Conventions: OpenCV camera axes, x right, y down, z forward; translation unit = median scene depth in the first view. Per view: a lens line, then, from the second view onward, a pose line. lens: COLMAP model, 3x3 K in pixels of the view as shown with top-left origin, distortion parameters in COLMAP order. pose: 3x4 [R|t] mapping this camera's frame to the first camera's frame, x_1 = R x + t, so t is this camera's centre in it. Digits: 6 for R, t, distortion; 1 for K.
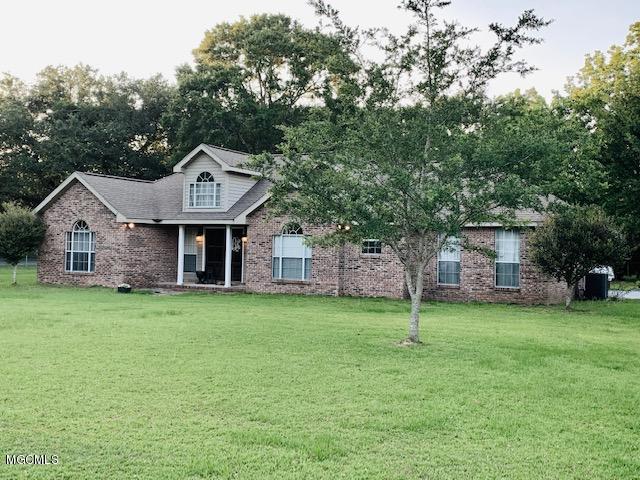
lens RADIAL K [[730.0, 0, 319.9], [0, 730.0, 239.9], [0, 0, 1]] dist [0.060672, 0.000000]
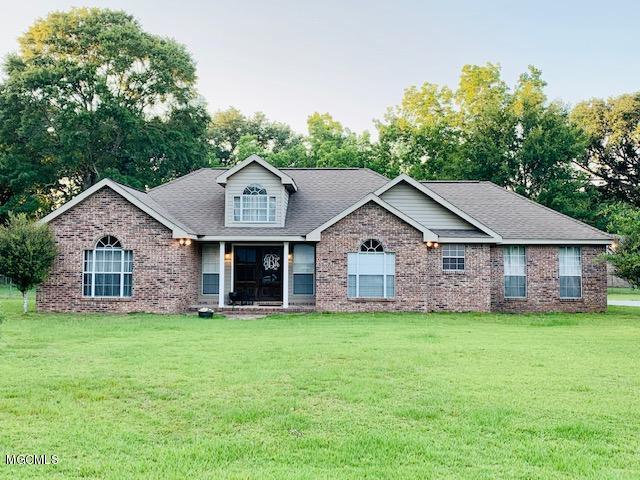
lens RADIAL K [[730.0, 0, 320.0], [0, 730.0, 238.9], [0, 0, 1]] dist [0.060672, 0.000000]
pose [[0.896112, 0.003019, 0.443818, -0.495358], [0.006811, 0.999766, -0.020555, -0.004242], [-0.443776, 0.021442, 0.895881, 0.140055]]
